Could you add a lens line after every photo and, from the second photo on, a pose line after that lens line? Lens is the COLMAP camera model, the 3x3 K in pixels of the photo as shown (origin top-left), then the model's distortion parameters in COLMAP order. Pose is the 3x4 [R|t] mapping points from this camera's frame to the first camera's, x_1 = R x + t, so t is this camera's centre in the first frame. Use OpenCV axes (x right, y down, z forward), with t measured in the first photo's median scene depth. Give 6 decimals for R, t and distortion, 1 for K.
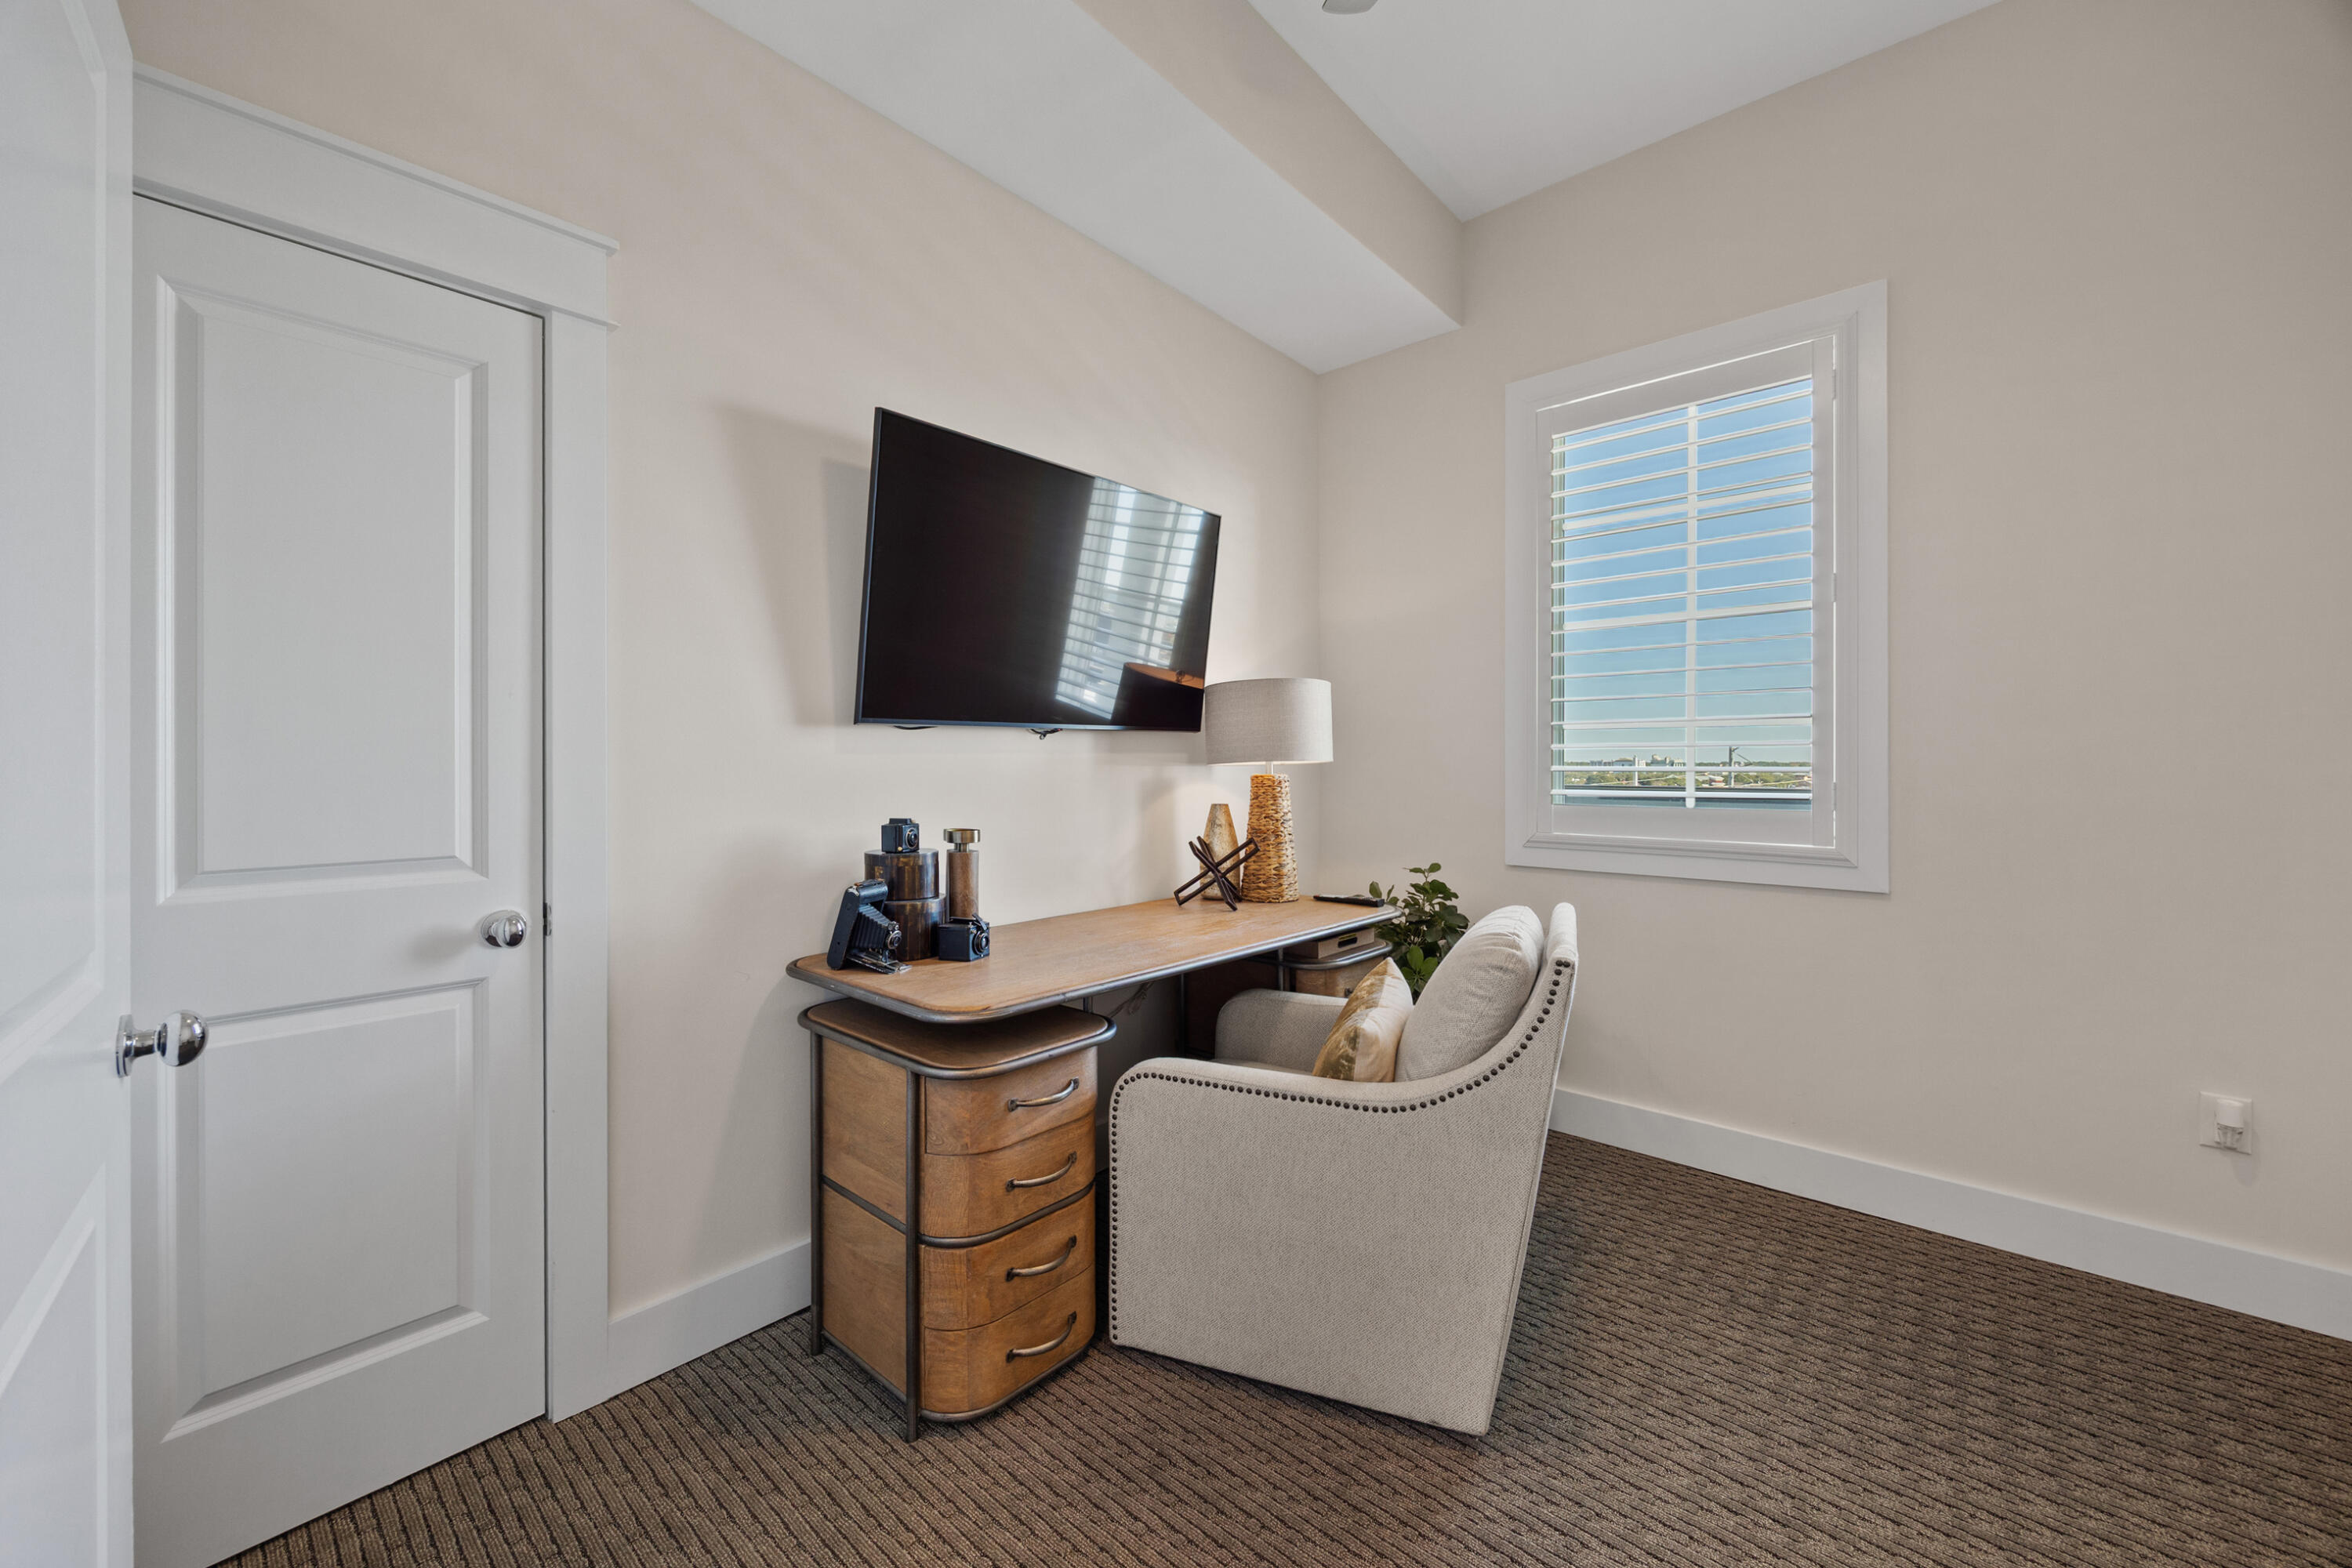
lens RADIAL K [[906.1, 0, 1176.1], [0, 906.1, 779.1], [0, 0, 1]] dist [-0.001221, 0.000129]
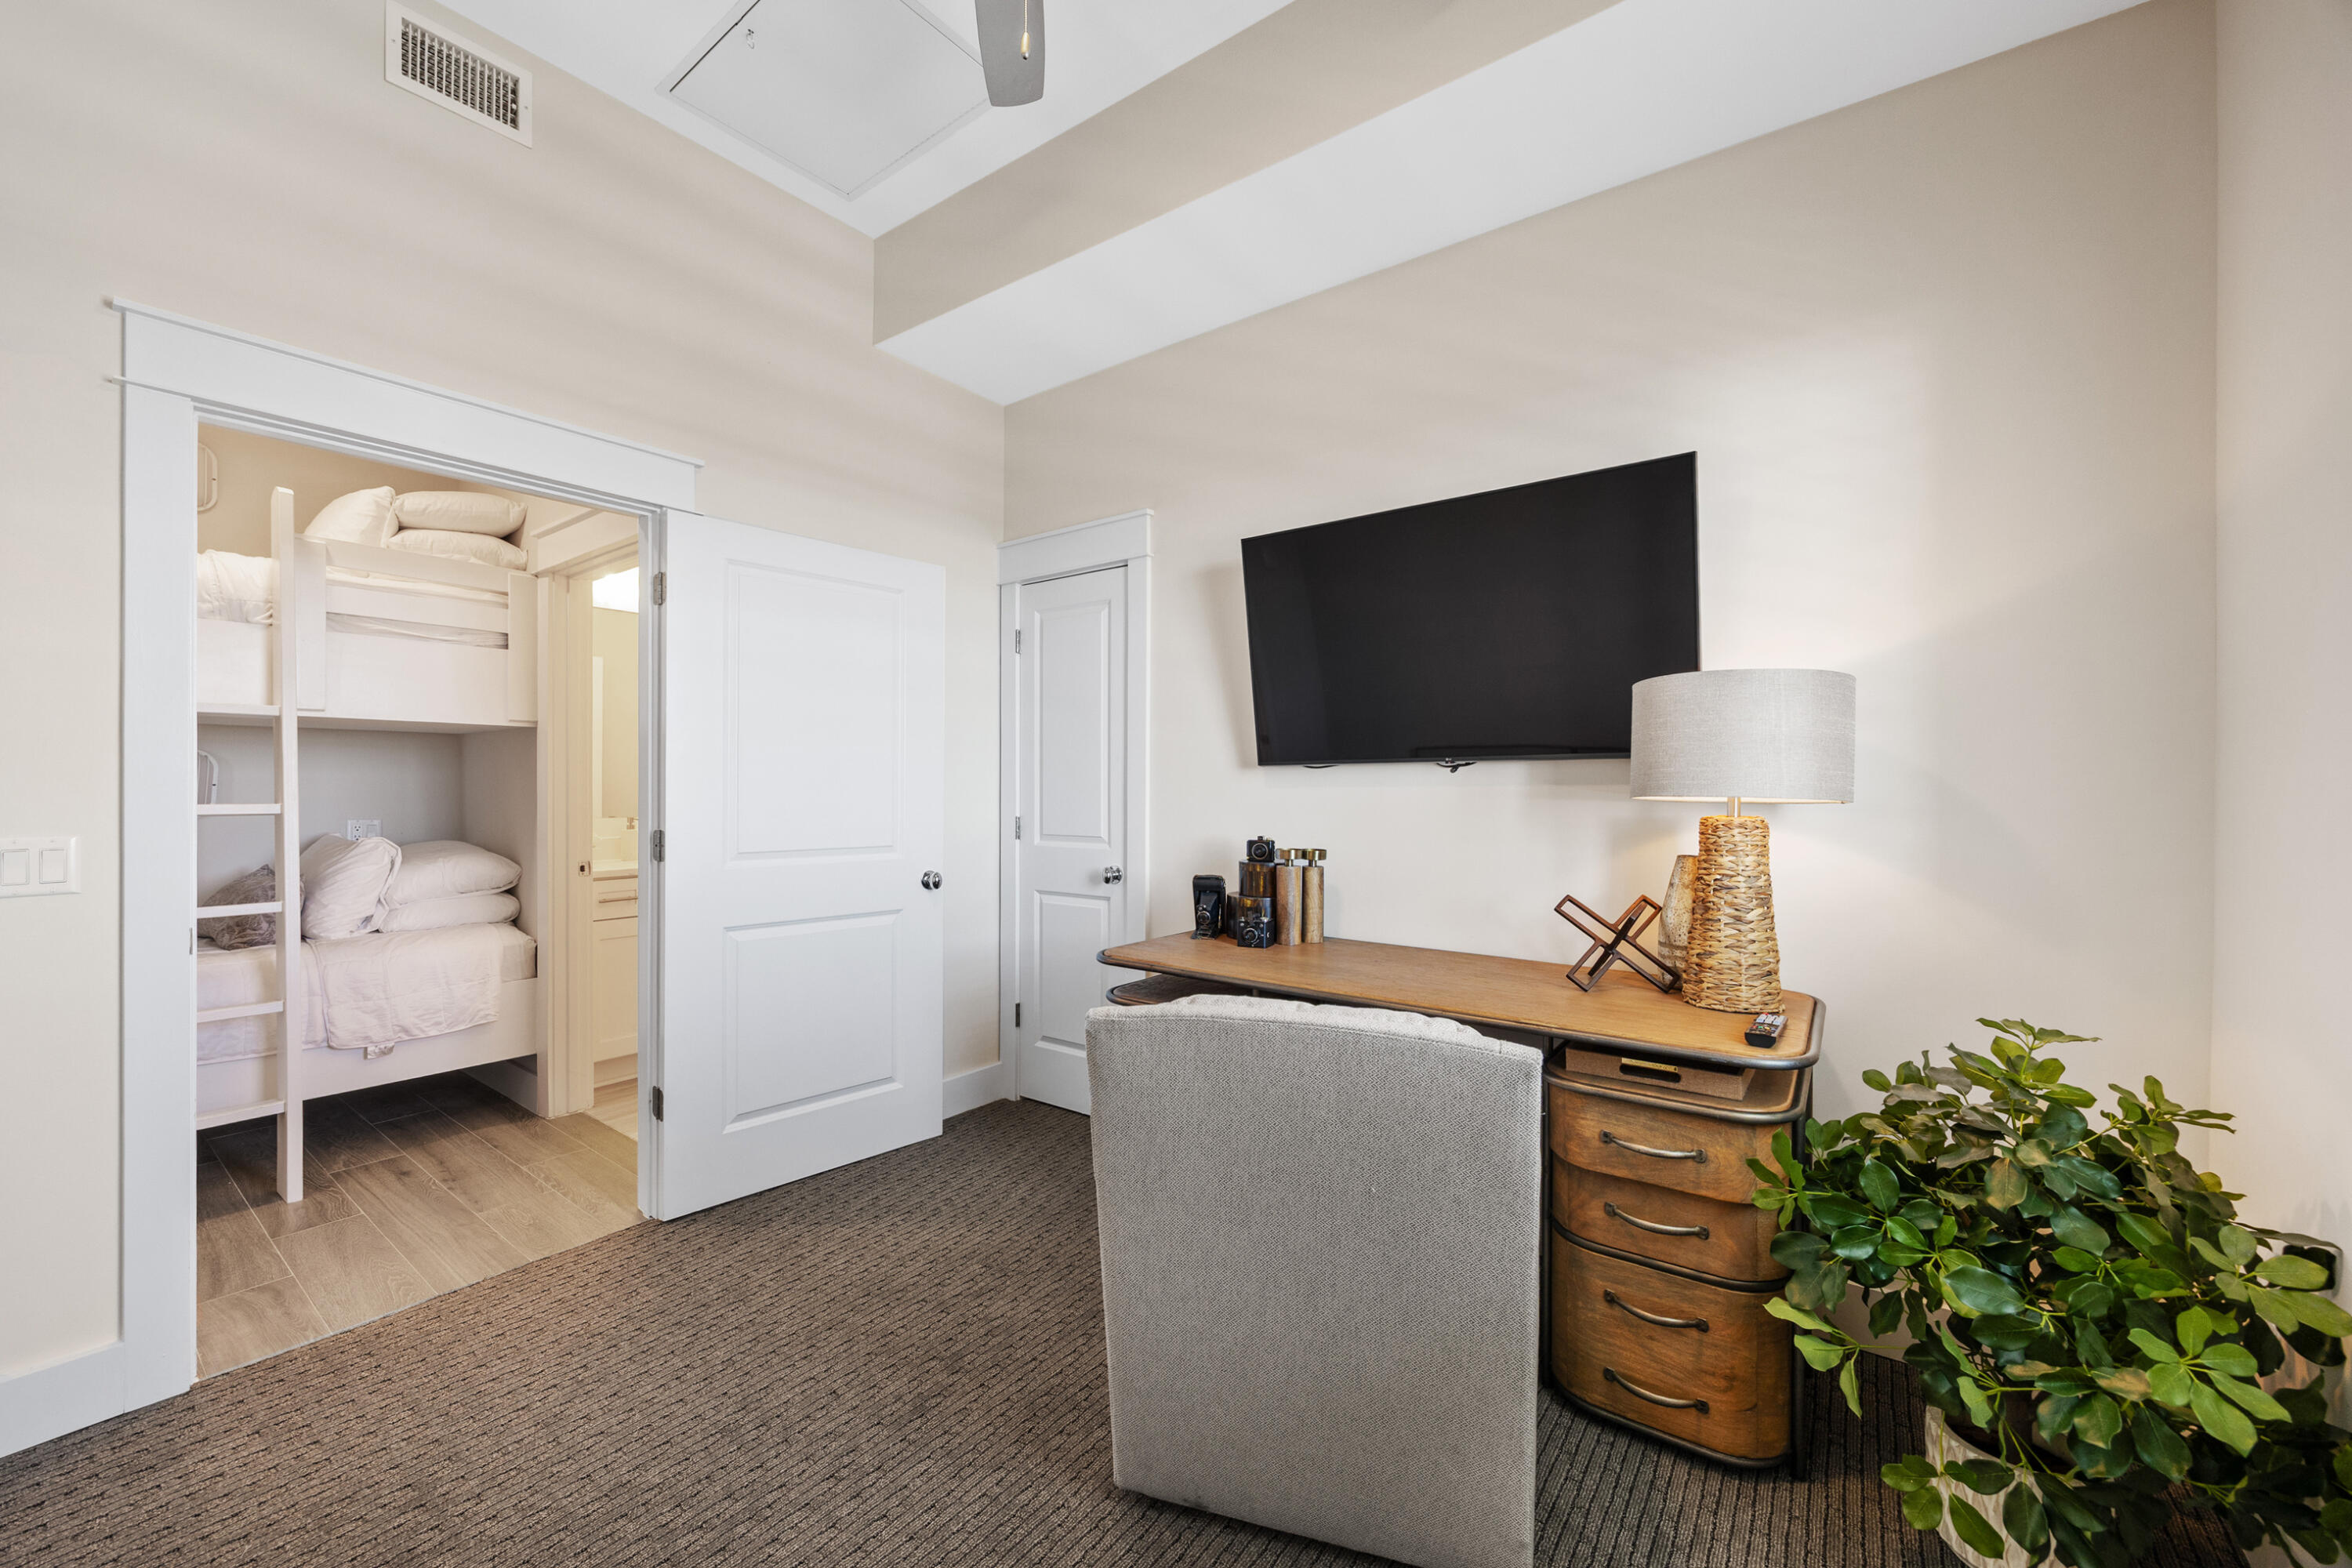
lens RADIAL K [[906.1, 0, 1176.1], [0, 906.1, 779.1], [0, 0, 1]] dist [-0.001221, 0.000129]
pose [[0.108673, 0.000093, -0.994077, 1.039295], [-0.017972, 0.999837, -0.001871, -0.037330], [0.993915, 0.018068, 0.108657, 0.732569]]
